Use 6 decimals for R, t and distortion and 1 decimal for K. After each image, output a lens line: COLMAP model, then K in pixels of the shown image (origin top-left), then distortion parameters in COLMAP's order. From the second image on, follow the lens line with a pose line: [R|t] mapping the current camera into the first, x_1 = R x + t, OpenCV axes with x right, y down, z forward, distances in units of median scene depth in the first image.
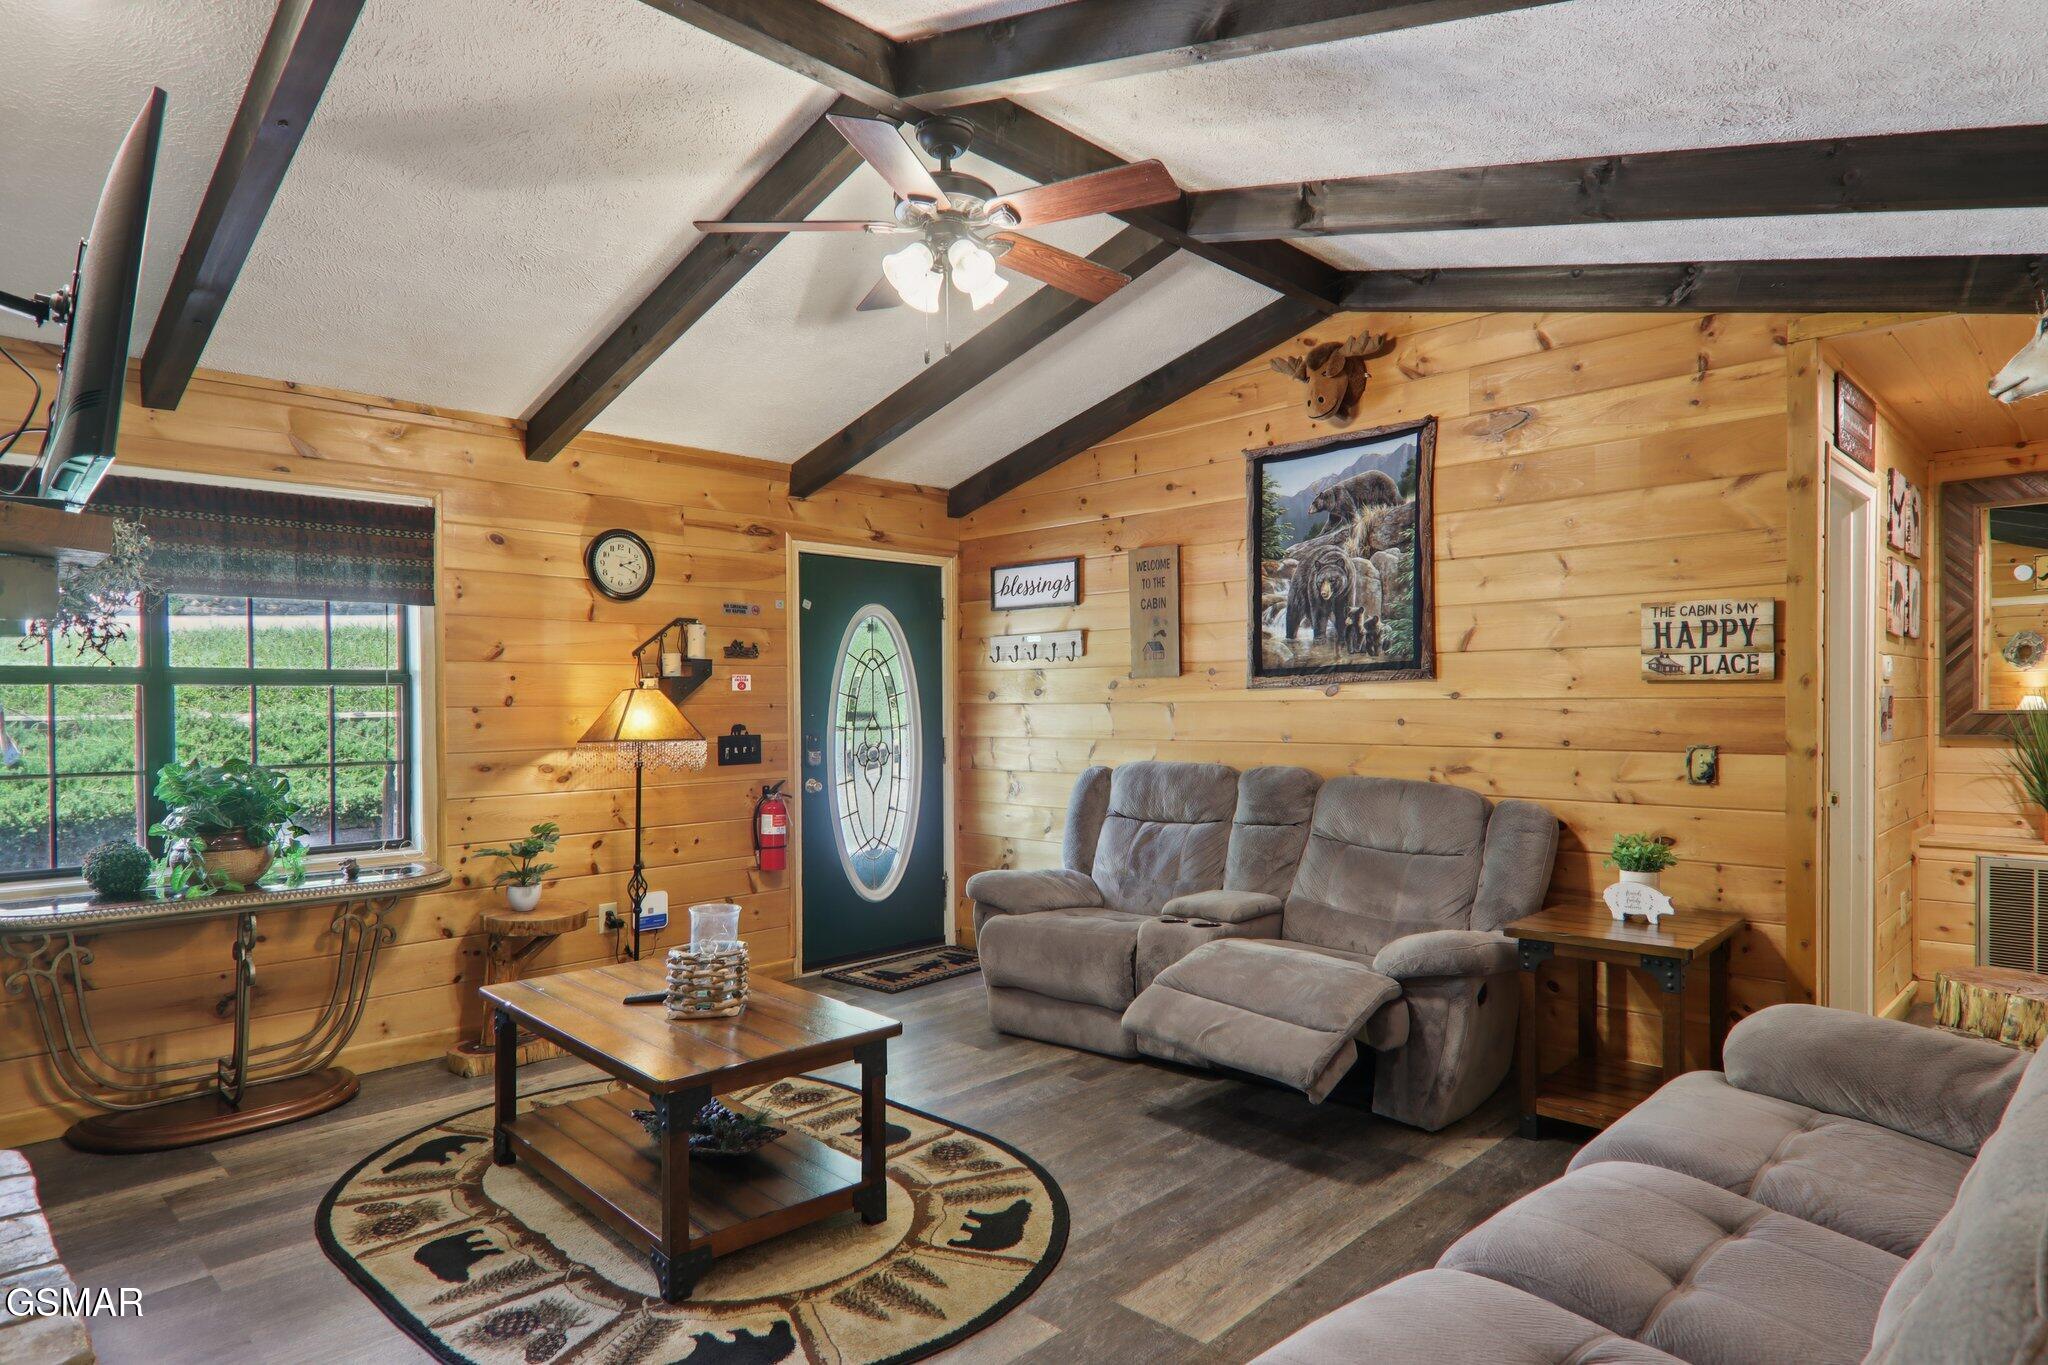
lens RADIAL K [[1129.3, 0, 1030.6], [0, 1129.3, 709.2], [0, 0, 1]] dist [0.016406, -0.000028]
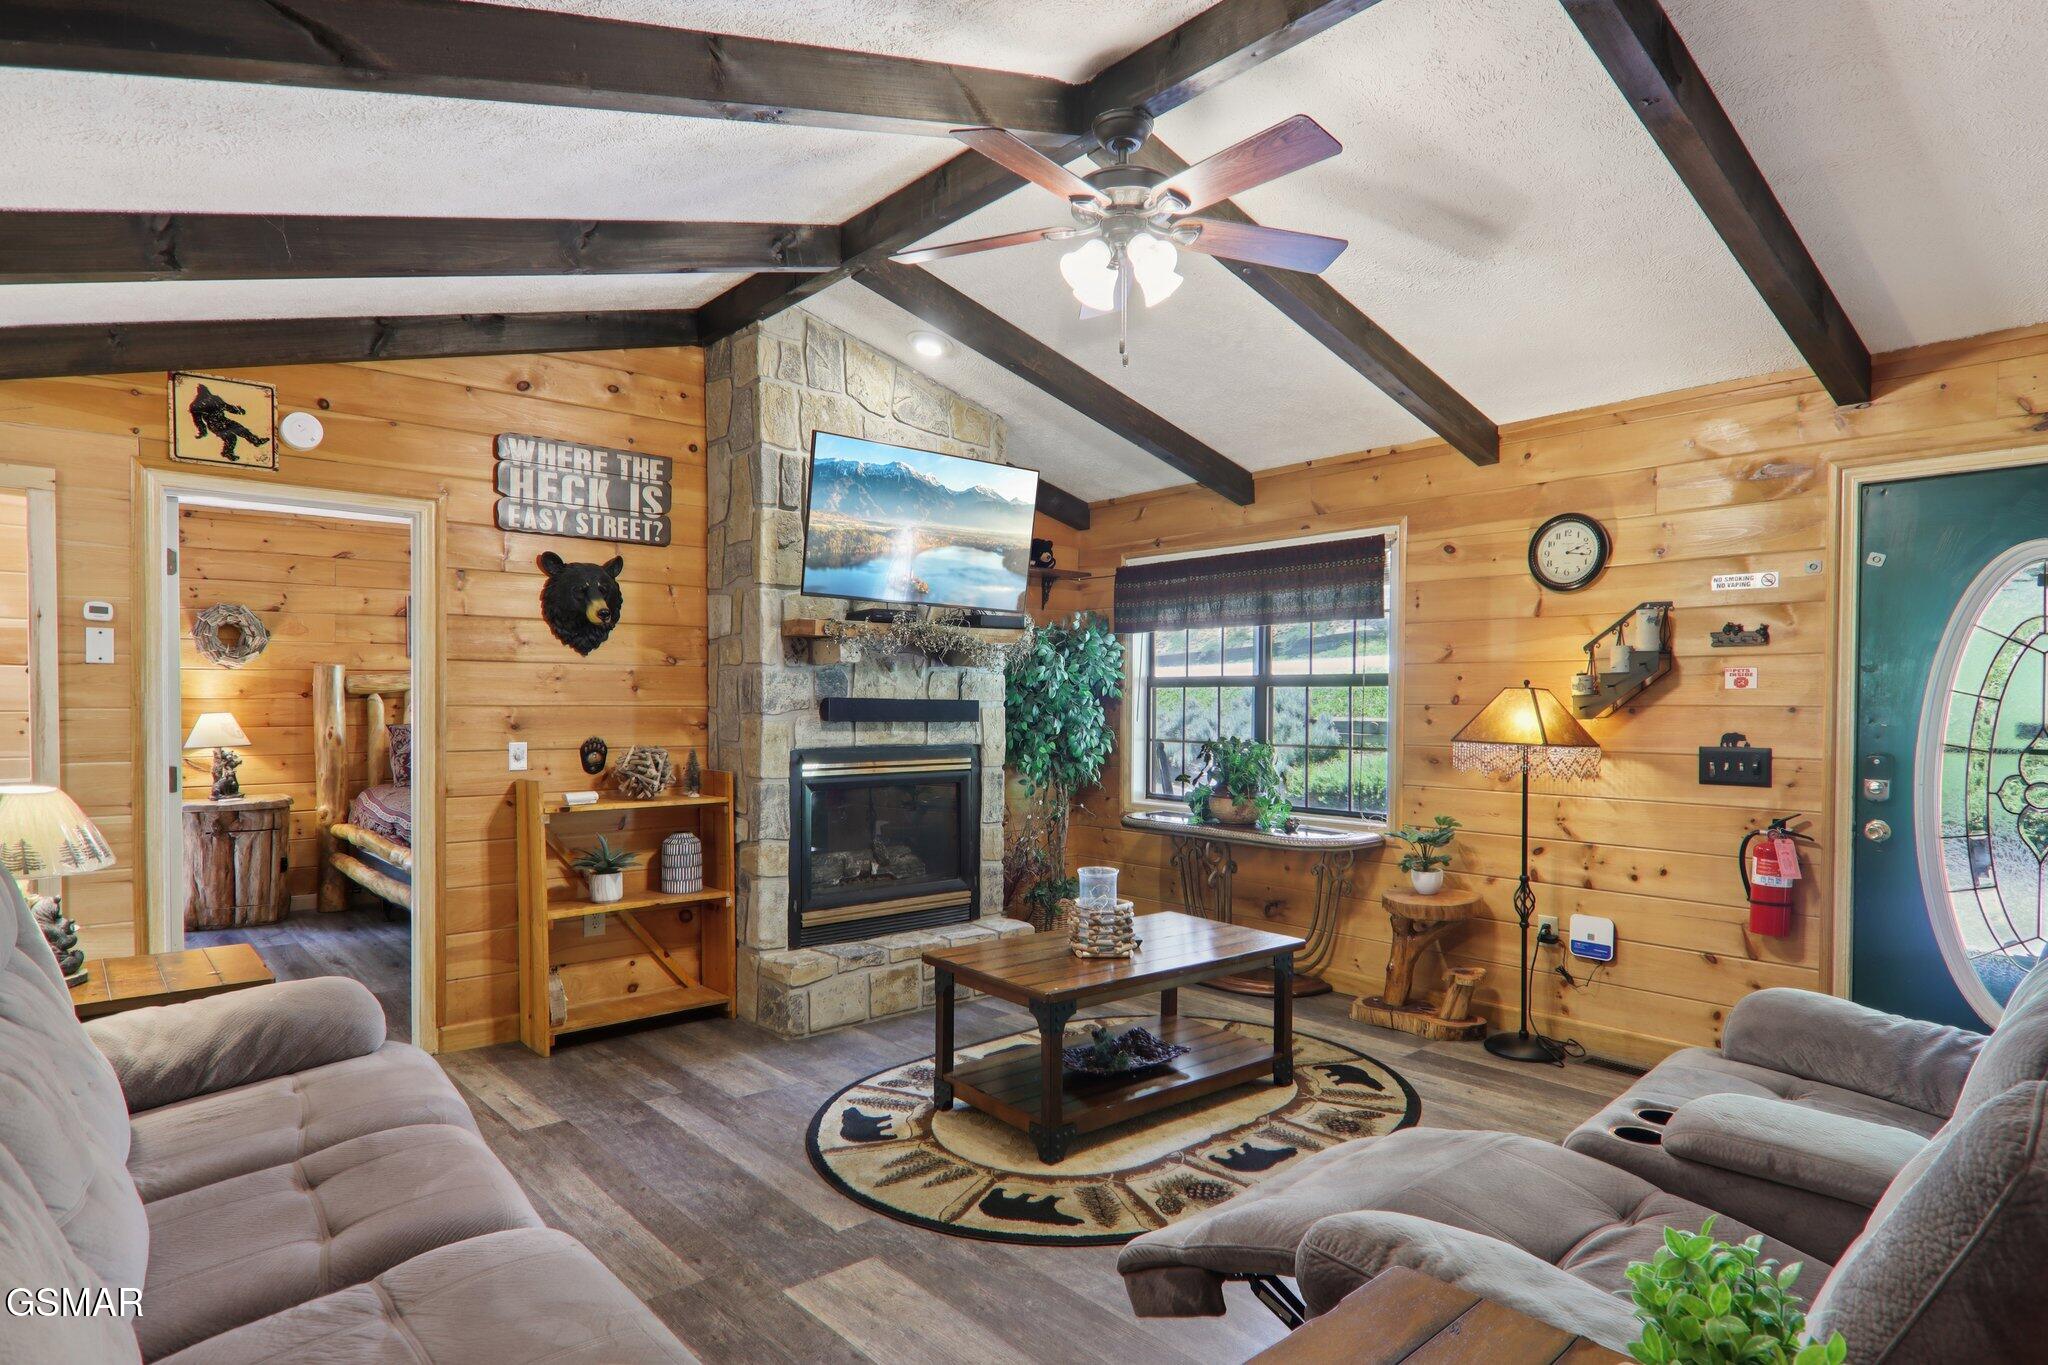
lens RADIAL K [[1129.3, 0, 1030.6], [0, 1129.3, 709.2], [0, 0, 1]] dist [0.016406, -0.000028]
pose [[-0.061369, 0.013843, -0.998019, 0.773089], [-0.015467, 0.999771, 0.014818, -0.009573], [0.997995, 0.016345, -0.061140, 0.826314]]
